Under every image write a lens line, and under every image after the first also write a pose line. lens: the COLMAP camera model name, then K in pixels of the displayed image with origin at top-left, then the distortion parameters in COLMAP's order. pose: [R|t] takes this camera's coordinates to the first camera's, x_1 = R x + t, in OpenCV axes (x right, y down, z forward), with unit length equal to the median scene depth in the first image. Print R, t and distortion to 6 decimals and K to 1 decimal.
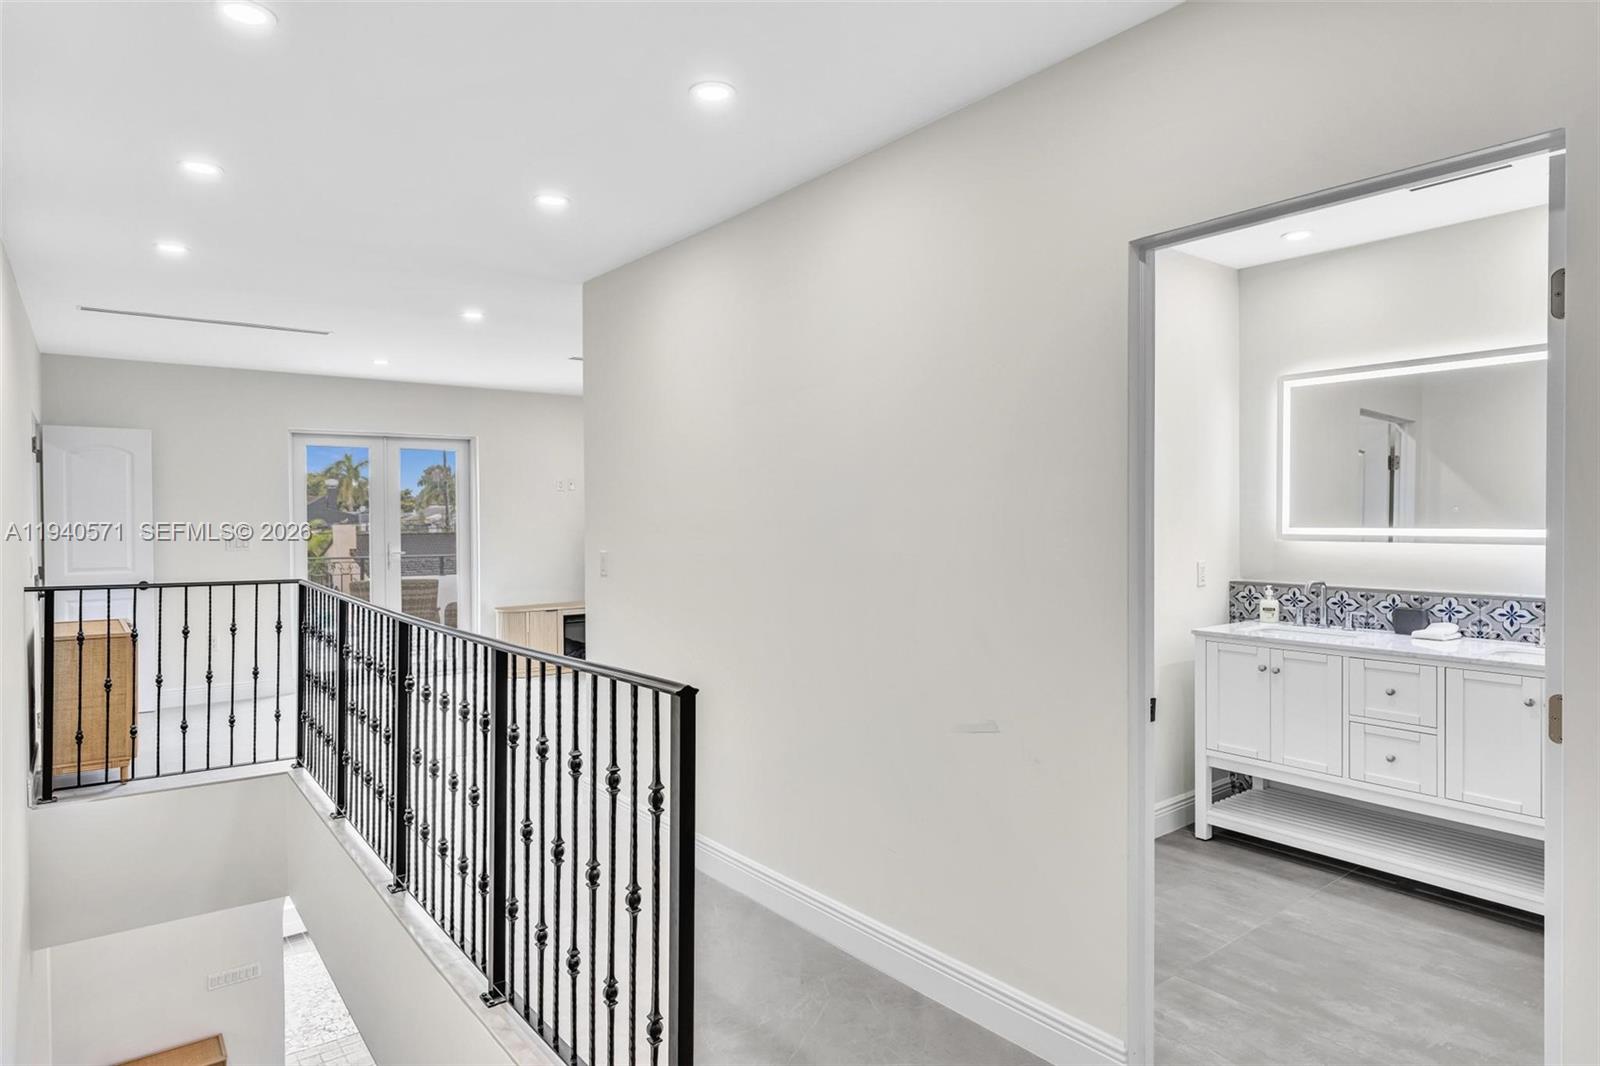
lens RADIAL K [[765.6, 0, 798.6], [0, 765.6, 527.2], [0, 0, 1]] dist [-0.000710, -0.000014]
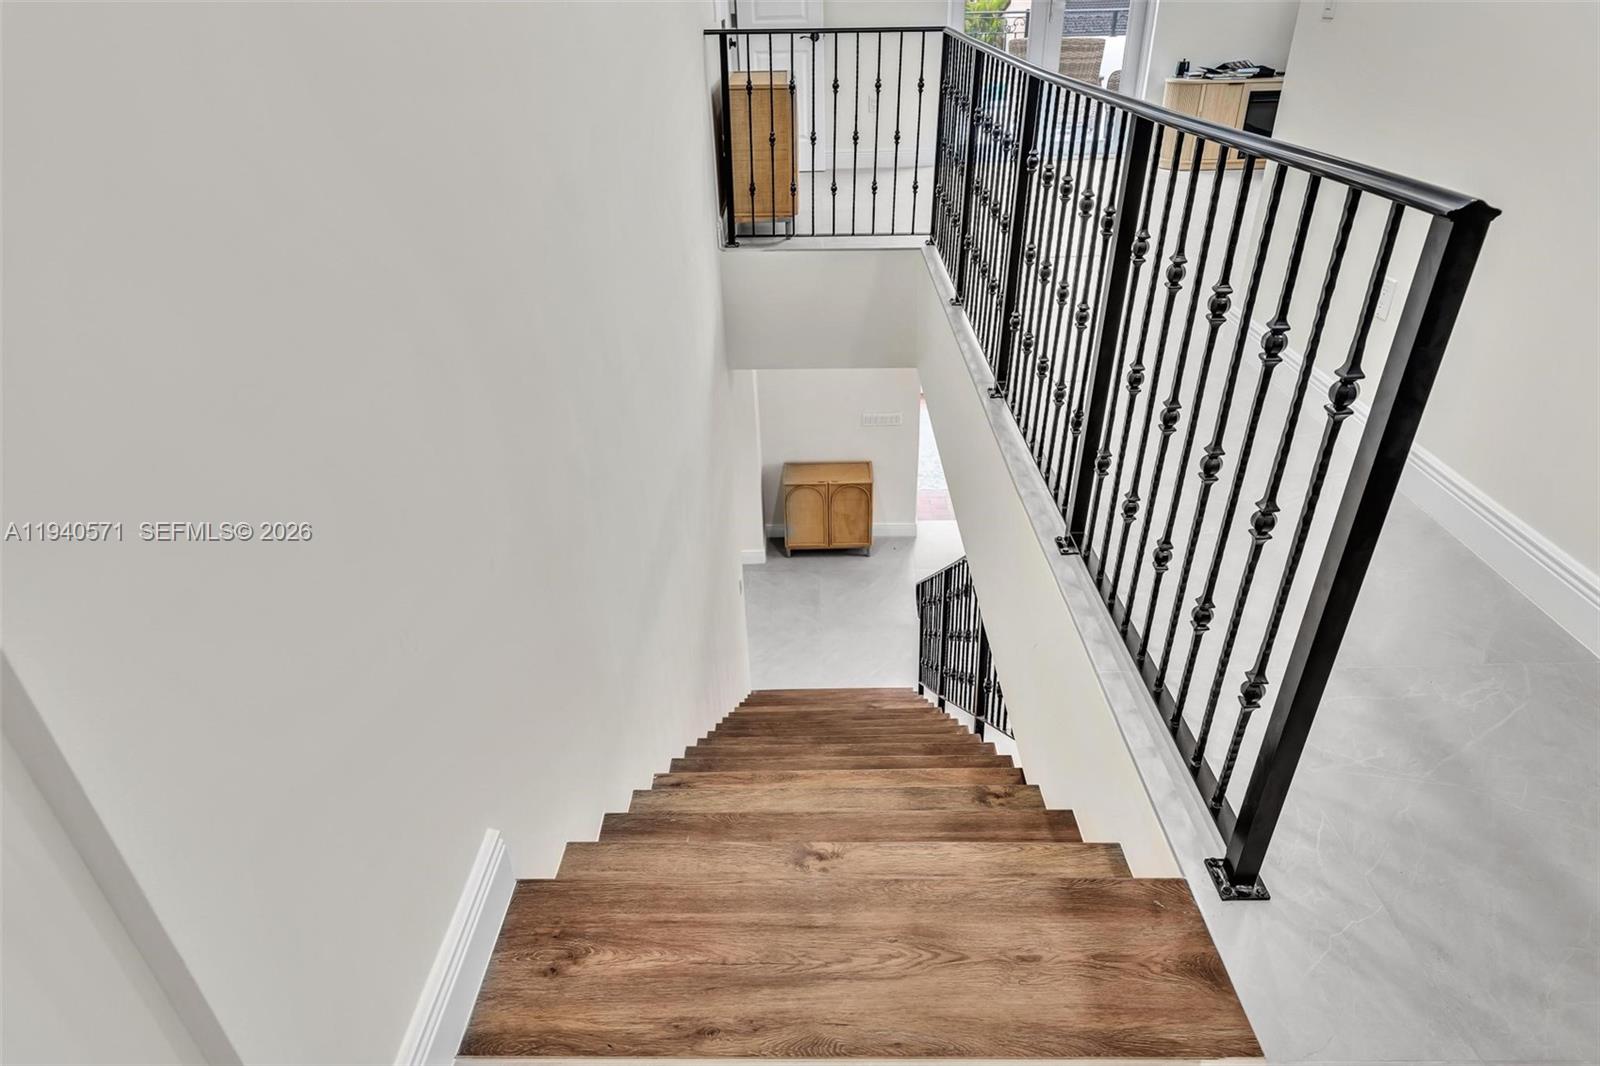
lens RADIAL K [[848.4, 0, 806.6], [0, 848.4, 511.3], [0, 0, 1]] dist [-0.002293, -0.000253]
pose [[0.740702, 0.325112, -0.587931, -0.048313], [0.049257, 0.846479, 0.530139, 0.039130], [0.670026, -0.421635, 0.610974, 0.173032]]
